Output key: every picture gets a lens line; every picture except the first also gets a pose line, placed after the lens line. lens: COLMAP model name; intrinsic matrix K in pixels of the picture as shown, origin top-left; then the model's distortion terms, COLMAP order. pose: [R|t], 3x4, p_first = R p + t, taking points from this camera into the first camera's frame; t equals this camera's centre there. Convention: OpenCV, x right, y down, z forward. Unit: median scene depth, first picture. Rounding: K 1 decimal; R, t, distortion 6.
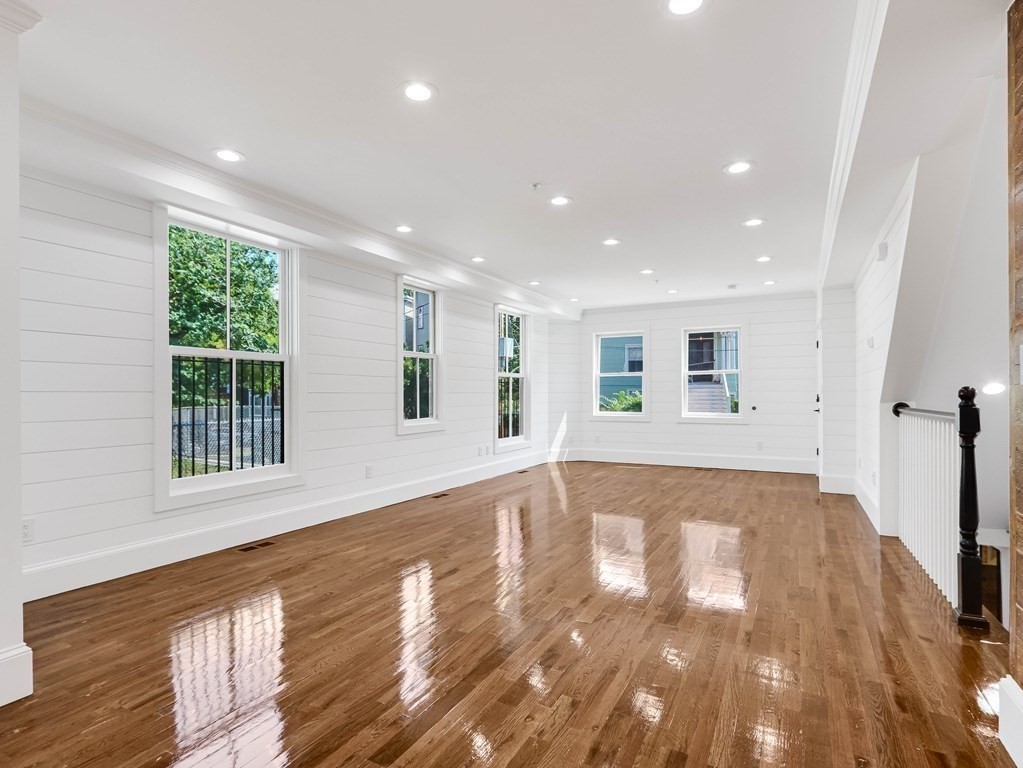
lens RADIAL K [[538.6, 0, 507.7], [0, 538.6, 387.9], [0, 0, 1]] dist [-0.003584, 0.000770]
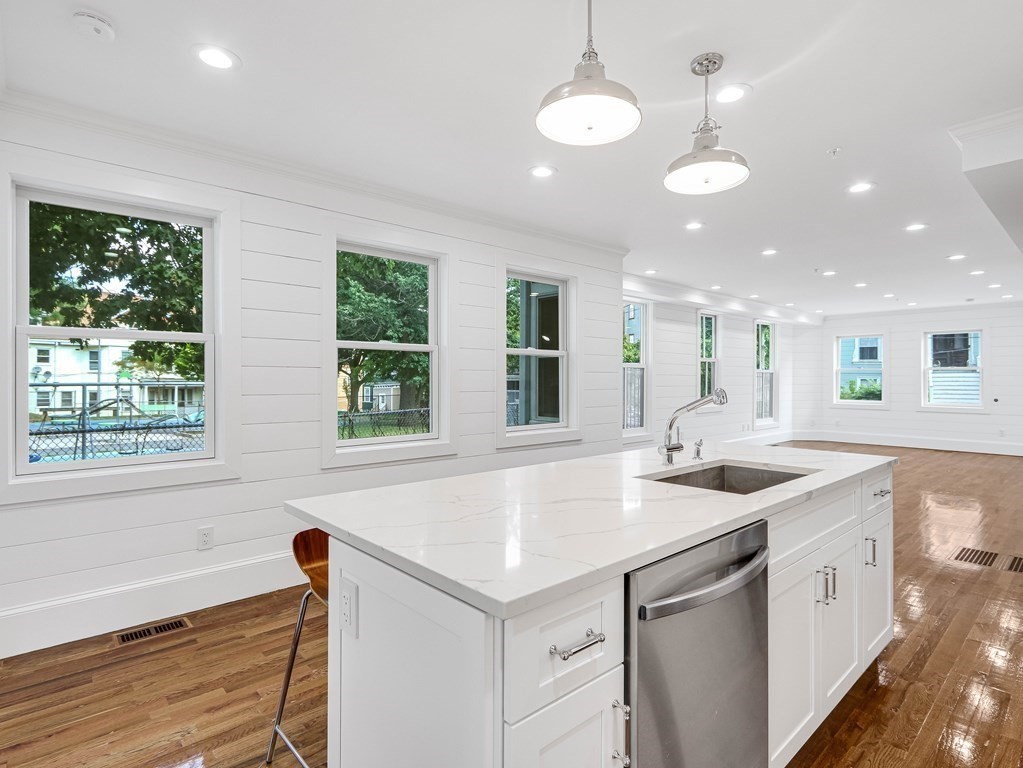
lens RADIAL K [[538.6, 0, 507.4], [0, 538.6, 379.6], [0, 0, 1]] dist [-0.003584, 0.000770]
pose [[0.938614, 0.005898, -0.344919, -0.176988], [-0.001495, 0.999914, 0.013031, -0.026897], [0.344966, -0.011715, 0.938542, -0.605297]]
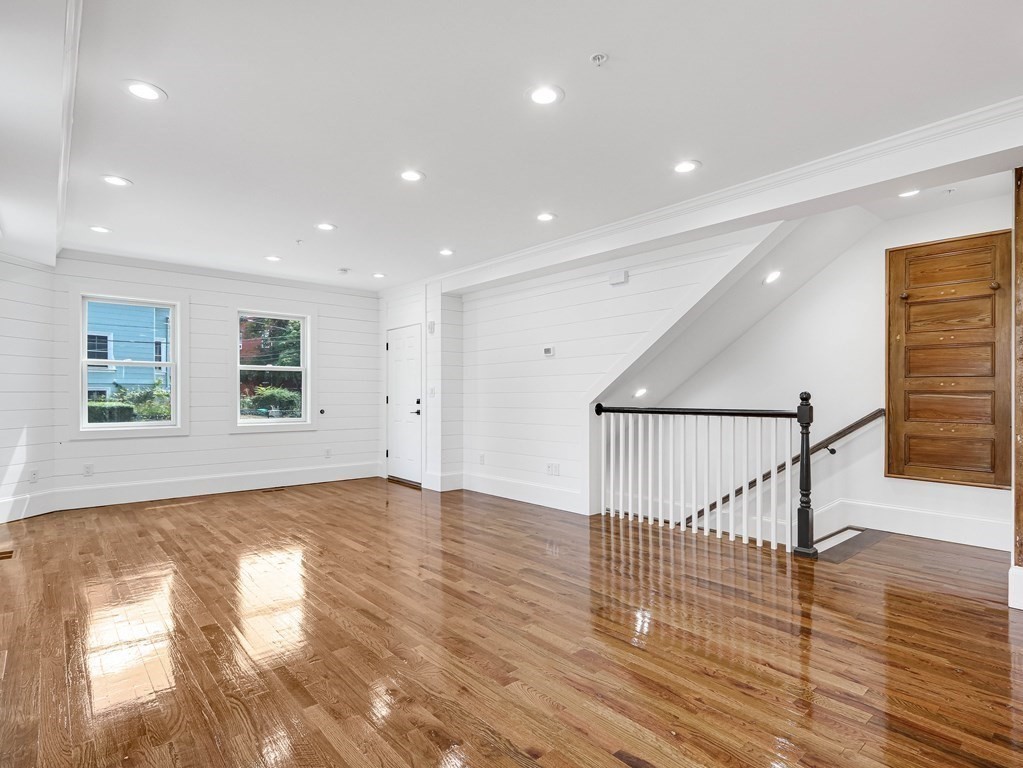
lens RADIAL K [[538.6, 0, 509.1], [0, 538.6, 388.6], [0, 0, 1]] dist [-0.003584, 0.000770]
pose [[0.363209, 0.015985, 0.931570, -0.348237], [-0.014048, 0.999833, -0.011679, 0.008109], [-0.931602, -0.008845, 0.363373, 0.541233]]
